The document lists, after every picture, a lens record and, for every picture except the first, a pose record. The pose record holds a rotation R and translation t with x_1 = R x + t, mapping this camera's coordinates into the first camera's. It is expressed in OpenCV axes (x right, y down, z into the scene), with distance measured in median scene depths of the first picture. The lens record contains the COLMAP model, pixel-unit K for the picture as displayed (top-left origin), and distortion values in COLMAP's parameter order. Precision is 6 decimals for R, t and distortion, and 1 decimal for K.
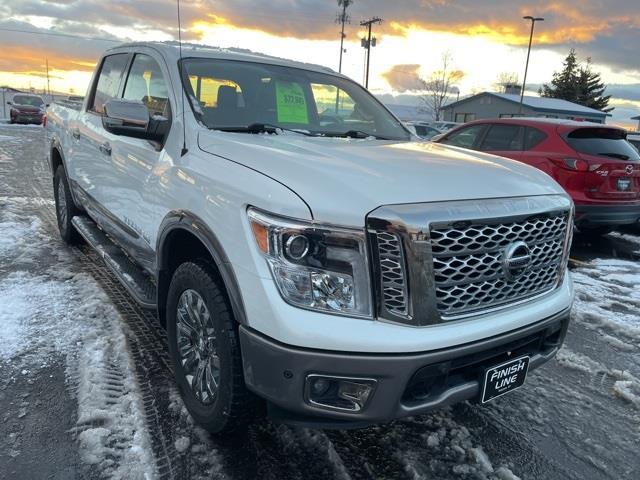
lens RADIAL K [[485.7, 0, 320.4], [0, 485.7, 242.0], [0, 0, 1]] dist [0.077178, -0.093293]
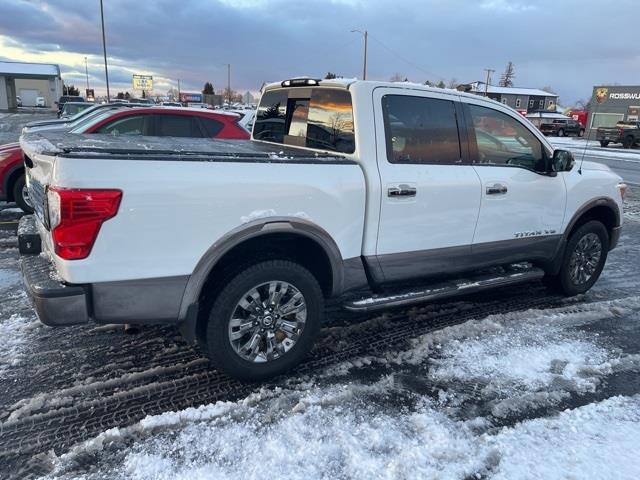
lens RADIAL K [[474.2, 0, 327.8], [0, 474.2, 242.3], [0, 0, 1]] dist [0.063458, -0.084042]
pose [[0.045747, -0.320928, 0.945998, -0.182196], [0.201162, 0.930550, 0.305959, -0.058400], [-0.978489, 0.176302, 0.107128, 0.150380]]
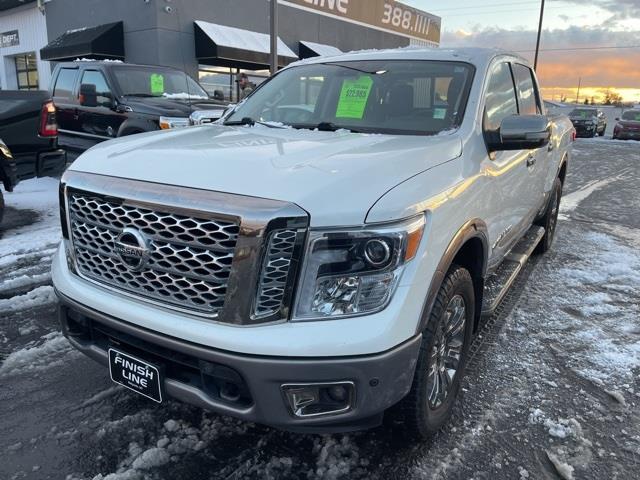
lens RADIAL K [[485.7, 0, 320.4], [0, 485.7, 242.0], [0, 0, 1]] dist [0.077178, -0.093293]
pose [[0.390977, 0.186571, -0.901292, 0.096300], [-0.218043, 0.970140, 0.106237, -0.010657], [0.894200, 0.154985, 0.419983, 0.064758]]
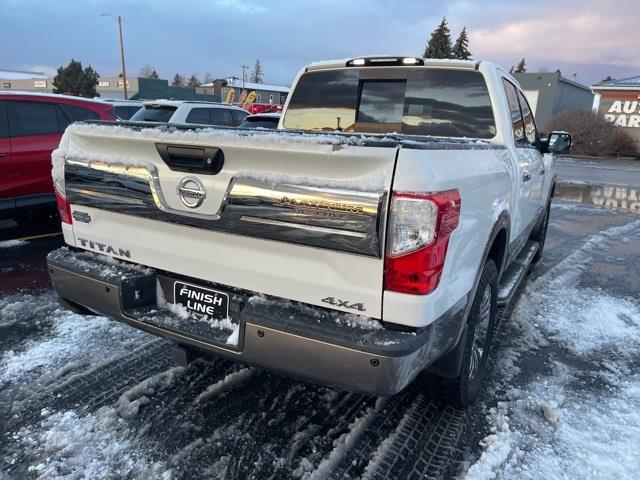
lens RADIAL K [[471.8, 0, 322.0], [0, 471.8, 241.1], [0, 0, 1]] dist [0.069660, -0.094111]
pose [[-0.423534, -0.305294, 0.852886, -0.149883], [0.150078, 0.904842, 0.398419, -0.069339], [-0.893362, 0.296743, -0.337413, 0.228551]]
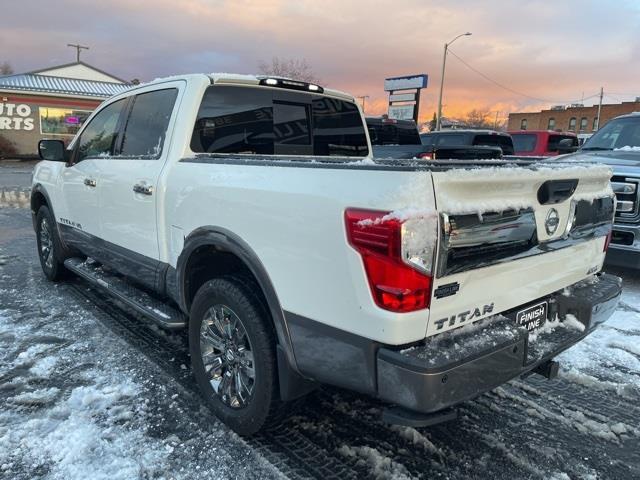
lens RADIAL K [[484.3, 0, 307.7], [0, 484.3, 242.8], [0, 0, 1]] dist [0.081105, -0.106237]
pose [[-0.990926, -0.082270, -0.106286, -0.040023], [-0.119649, 0.900200, 0.418718, -0.076138], [0.061231, 0.427636, -0.901875, 0.287620]]
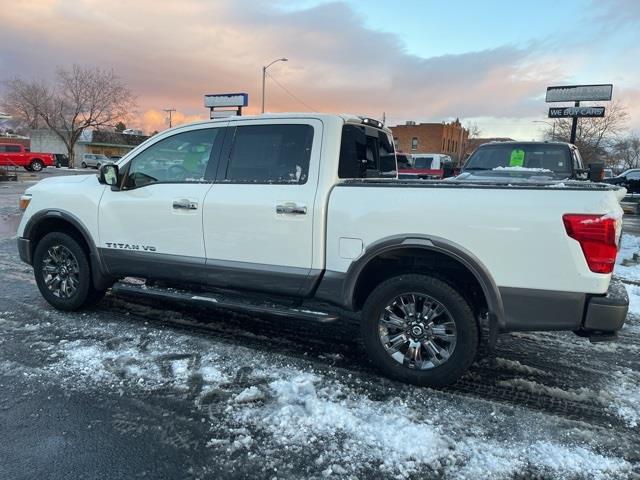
lens RADIAL K [[486.2, 0, 315.5], [0, 486.2, 240.1], [0, 0, 1]] dist [0.072155, -0.088913]
pose [[-0.872599, -0.025923, -0.487749, 0.041872], [-0.206888, 0.924203, 0.321009, -0.071936], [0.442457, 0.381022, -0.811821, 0.292046]]
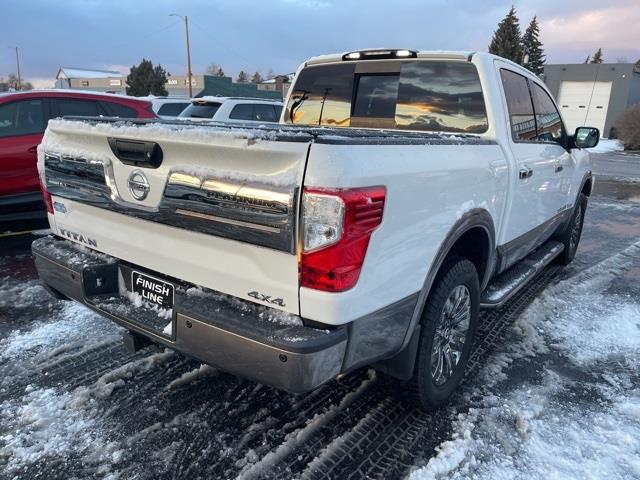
lens RADIAL K [[471.8, 0, 322.0], [0, 471.8, 241.1], [0, 0, 1]] dist [0.069660, -0.094111]
pose [[-0.308057, -0.323188, 0.894791, -0.155785], [0.174484, 0.905384, 0.387085, -0.066564], [-0.935230, 0.275371, -0.222519, 0.213393]]
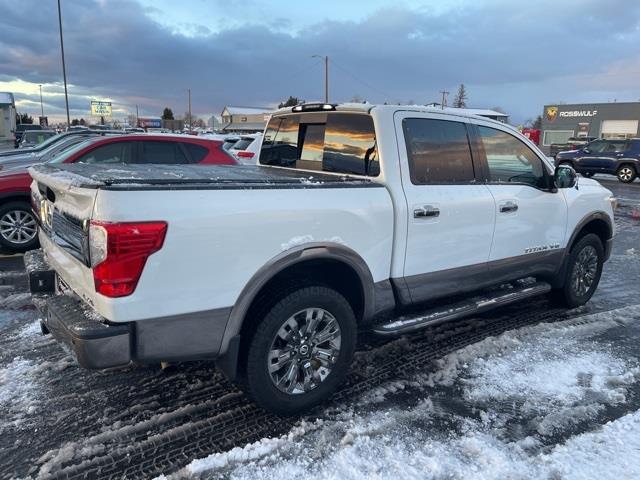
lens RADIAL K [[473.2, 0, 328.9], [0, 473.2, 239.5], [0, 0, 1]] dist [0.070312, -0.095299]
pose [[-0.038787, -0.274321, 0.960856, -0.180575], [0.216145, 0.936511, 0.276096, -0.061850], [-0.975591, 0.218393, 0.022969, 0.164790]]
